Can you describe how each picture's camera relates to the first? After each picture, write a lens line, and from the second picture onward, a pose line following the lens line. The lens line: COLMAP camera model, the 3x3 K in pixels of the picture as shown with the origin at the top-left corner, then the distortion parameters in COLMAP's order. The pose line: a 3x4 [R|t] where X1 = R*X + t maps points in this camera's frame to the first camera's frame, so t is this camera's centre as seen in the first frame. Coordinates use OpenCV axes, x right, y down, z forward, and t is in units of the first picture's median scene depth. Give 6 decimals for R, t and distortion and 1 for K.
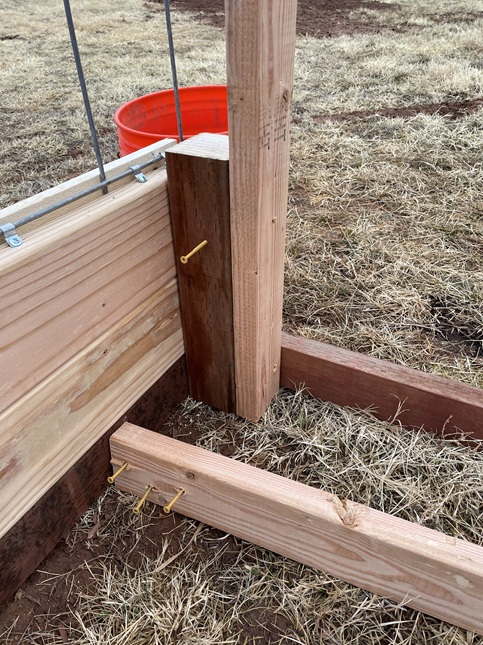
lens RADIAL K [[490.8, 0, 242.8], [0, 490.8, 322.5], [0, 0, 1]] dist [0.096219, -0.126464]
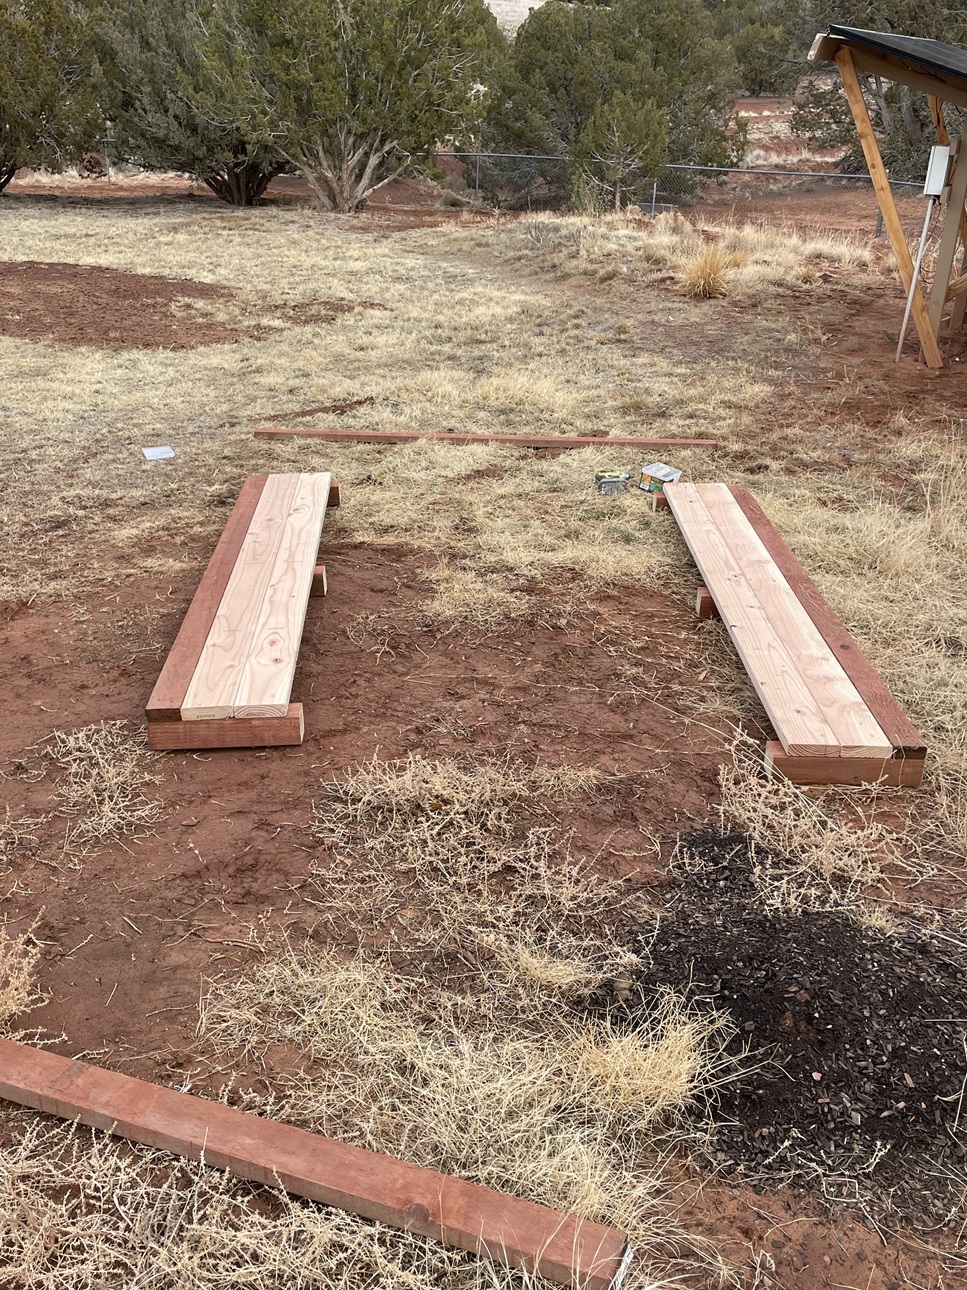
lens RADIAL K [[1247.0, 0, 484.0], [0, 1247.0, 645.7], [0, 0, 1]] dist [-0.005739, 0.000000]
pose [[0.880137, -0.153874, 0.449091, -0.859633], [0.258319, 0.948929, -0.181123, 0.902354], [-0.398285, 0.275422, 0.874935, -1.956837]]
